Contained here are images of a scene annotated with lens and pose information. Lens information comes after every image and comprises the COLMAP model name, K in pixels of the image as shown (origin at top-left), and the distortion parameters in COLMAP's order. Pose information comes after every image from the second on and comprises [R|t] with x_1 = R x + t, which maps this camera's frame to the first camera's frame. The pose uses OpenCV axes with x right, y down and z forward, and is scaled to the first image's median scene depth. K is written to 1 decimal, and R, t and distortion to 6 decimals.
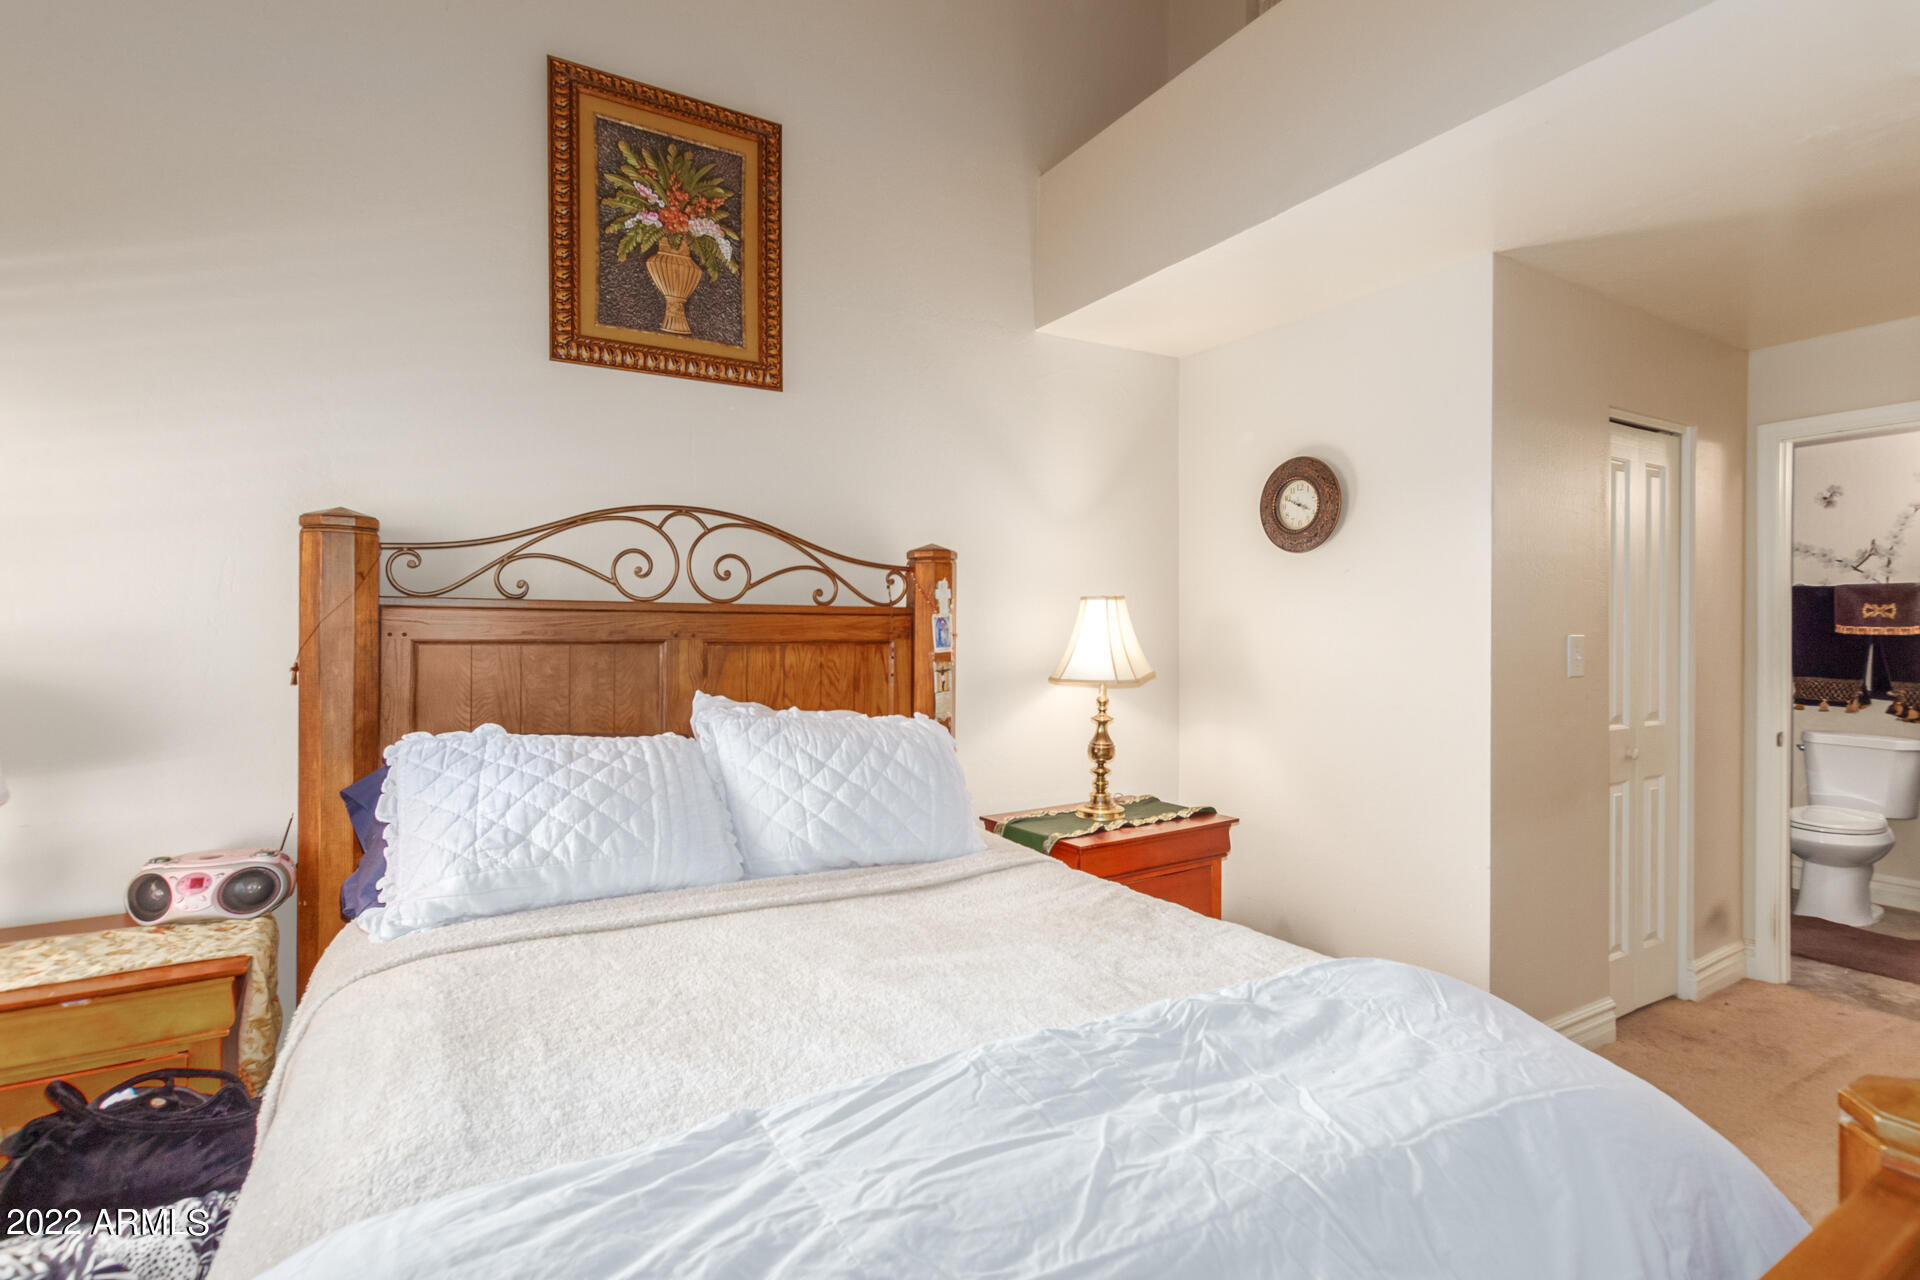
lens RADIAL K [[872.6, 0, 957.8], [0, 872.6, 634.0], [0, 0, 1]] dist [0.001070, -0.001504]
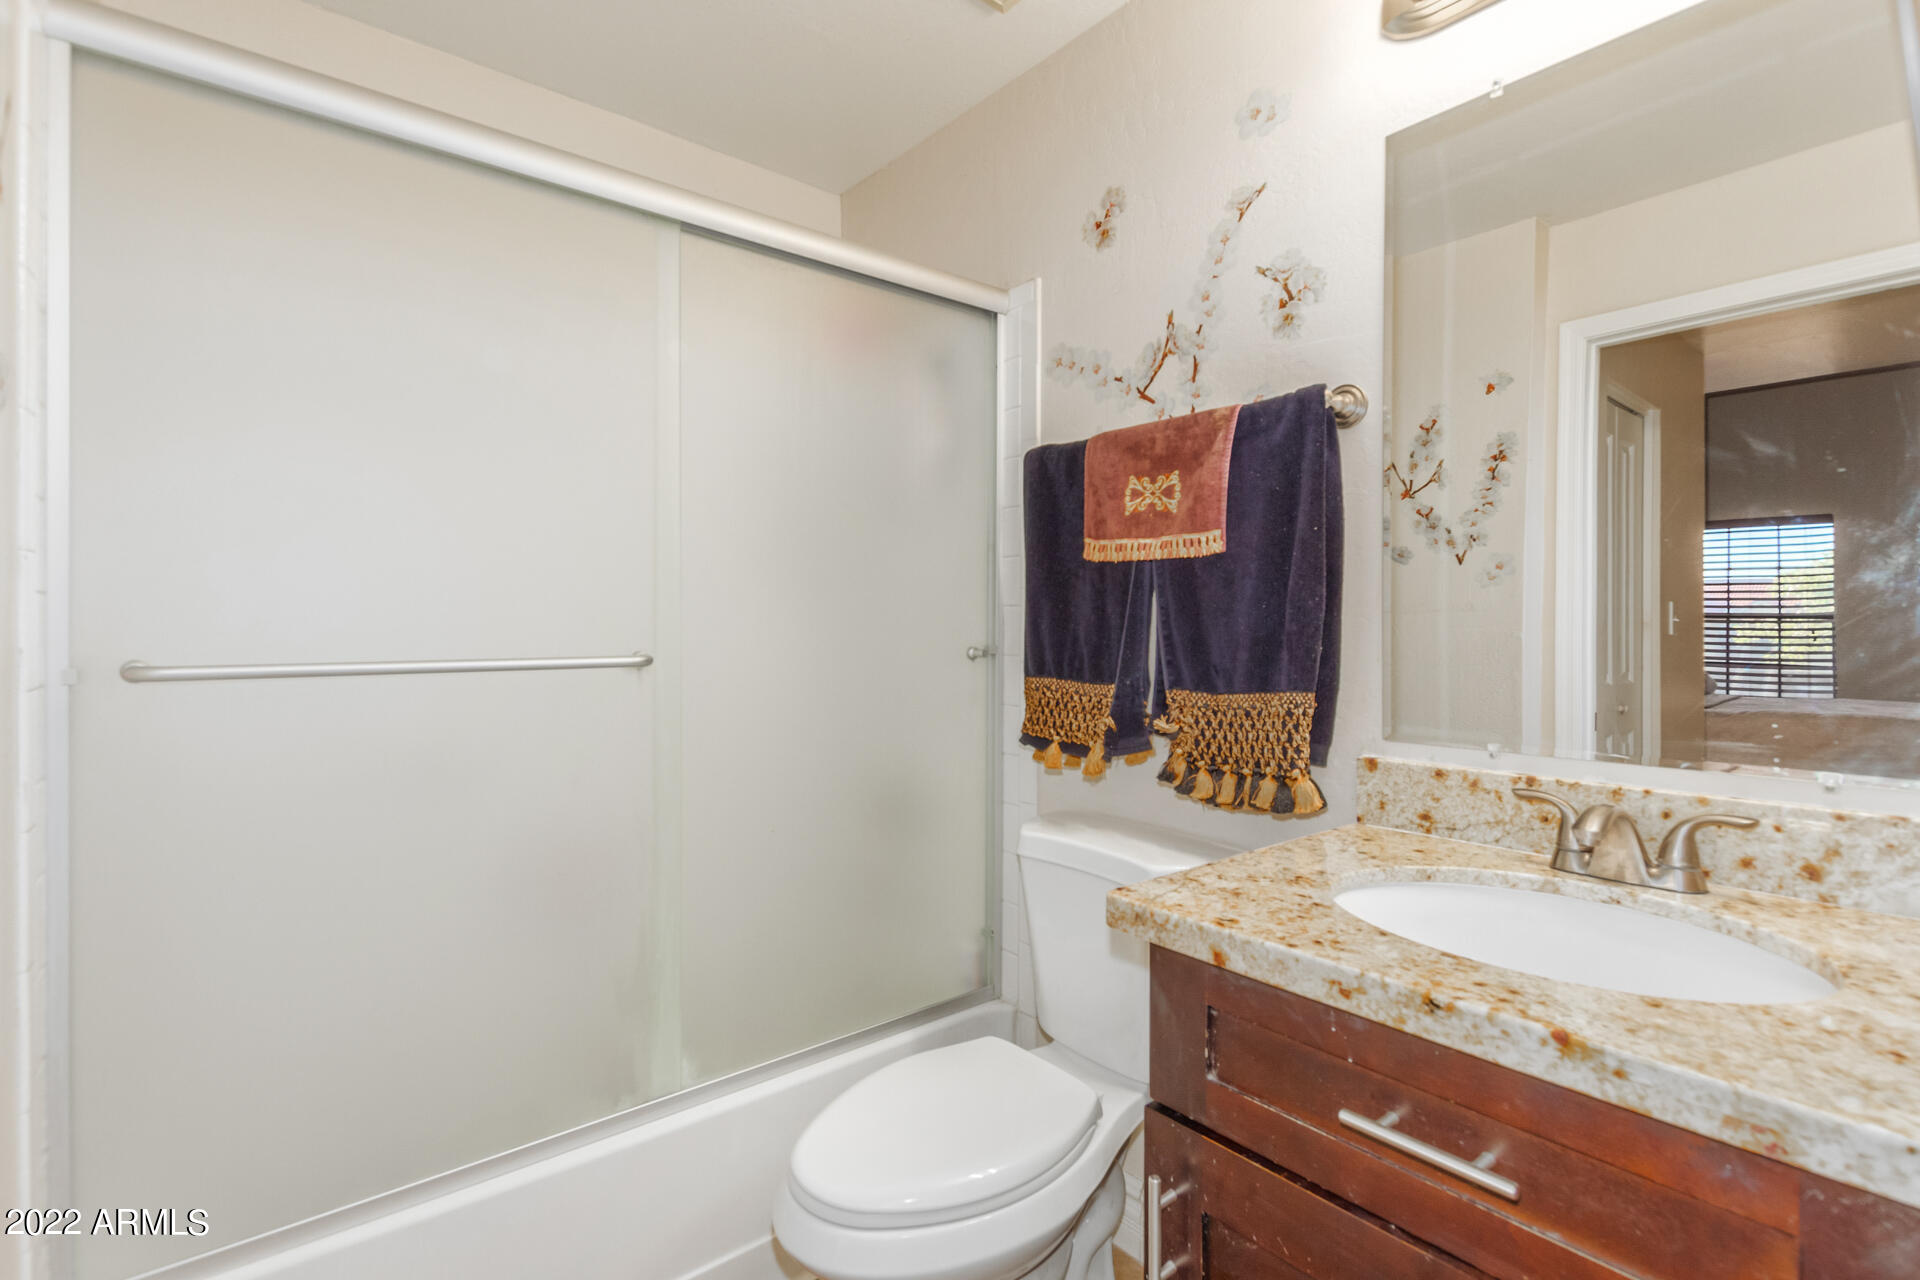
lens RADIAL K [[872.6, 0, 958.5], [0, 872.6, 635.7], [0, 0, 1]] dist [0.001070, -0.001504]
pose [[0.988337, -0.000412, 0.152284, 0.926217], [0.000231, 0.999999, 0.001206, 0.031763], [-0.152284, -0.001157, 0.988336, 0.657946]]
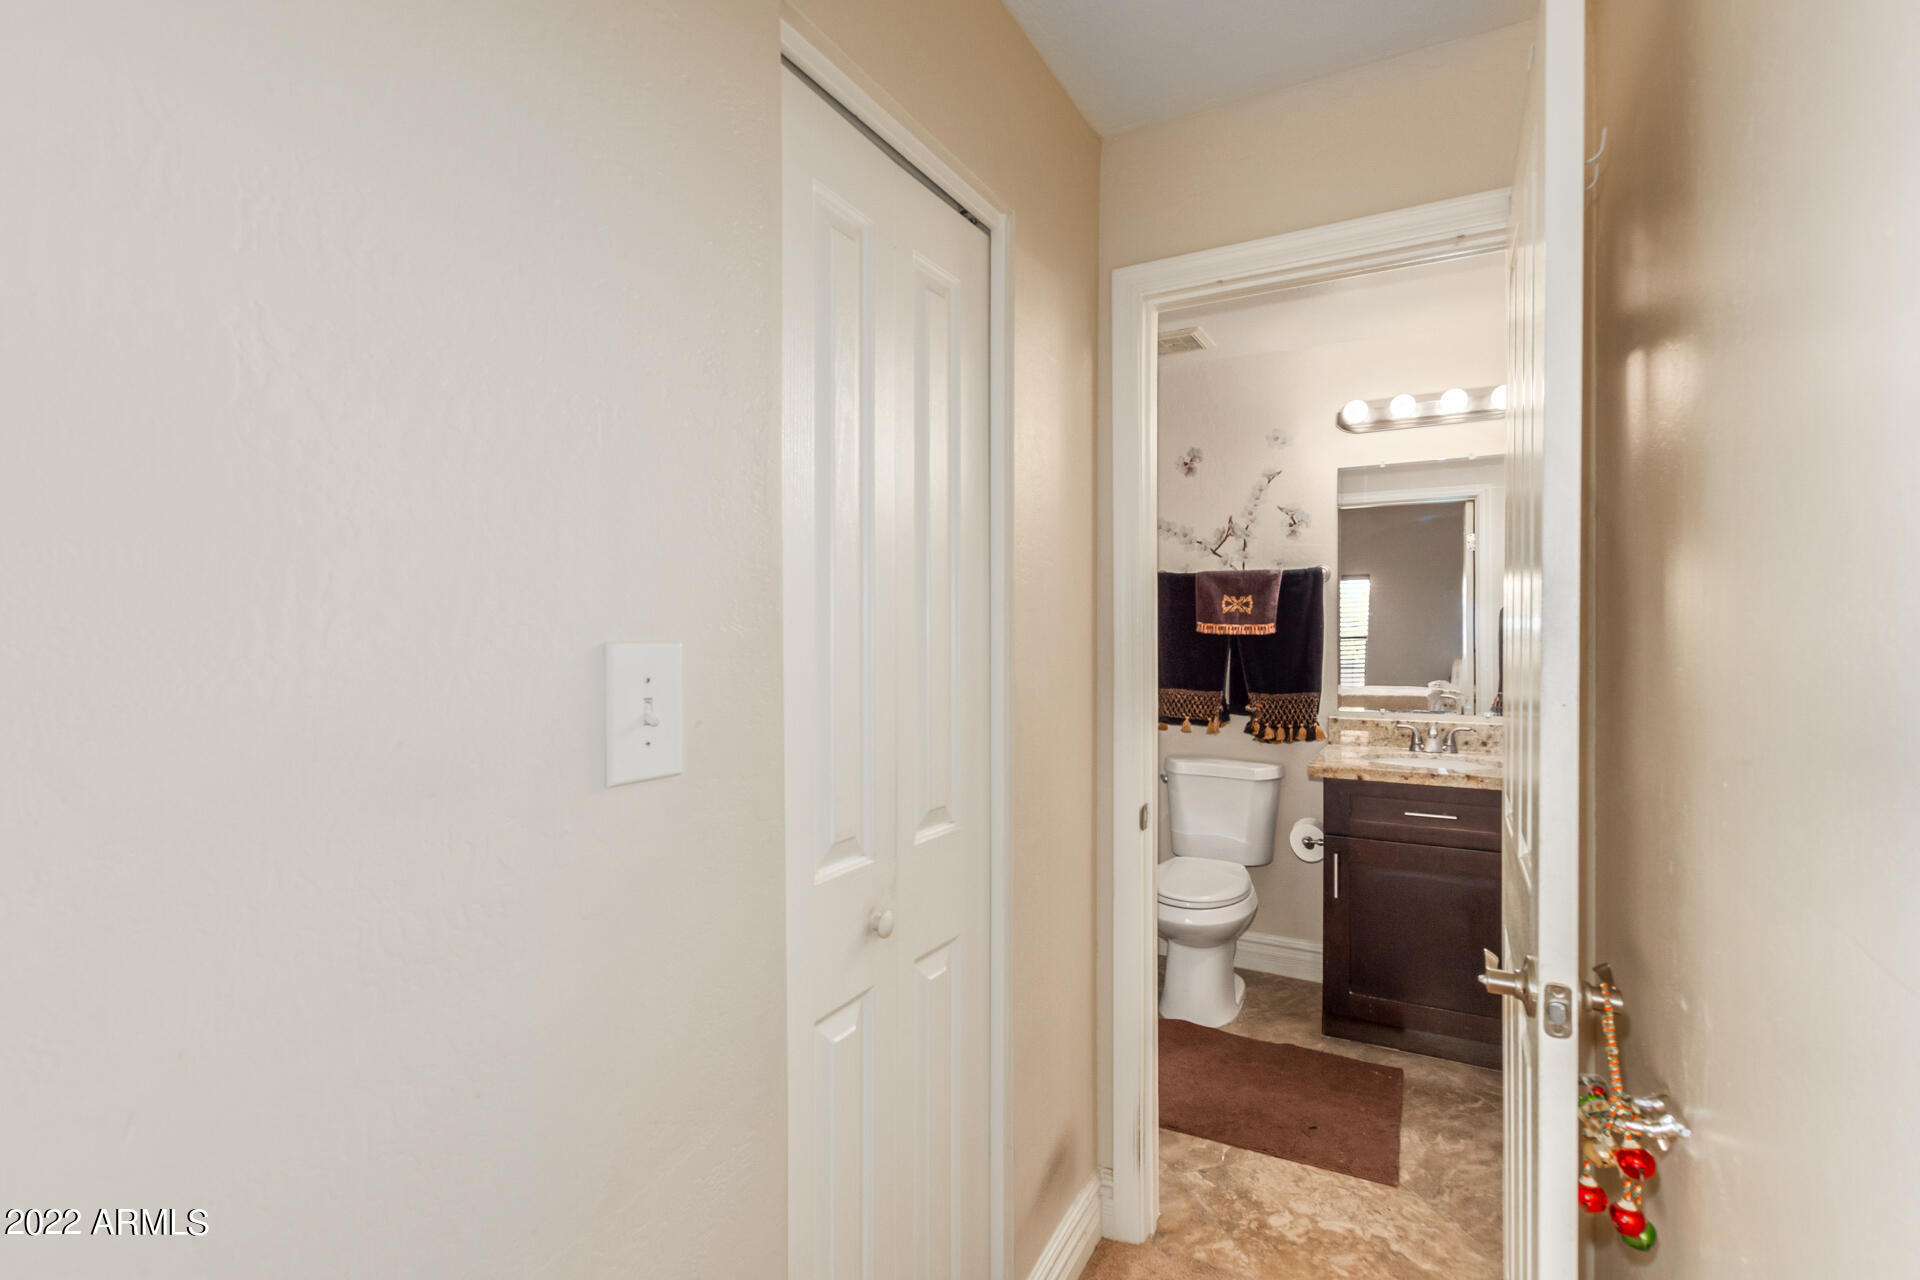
lens RADIAL K [[872.6, 0, 957.3], [0, 872.6, 641.1], [0, 0, 1]] dist [0.001070, -0.001504]
pose [[0.856311, -0.008652, 0.516388, 0.426061], [0.005899, 0.999958, 0.006973, -0.000051], [-0.516427, -0.002925, 0.856326, 0.450011]]
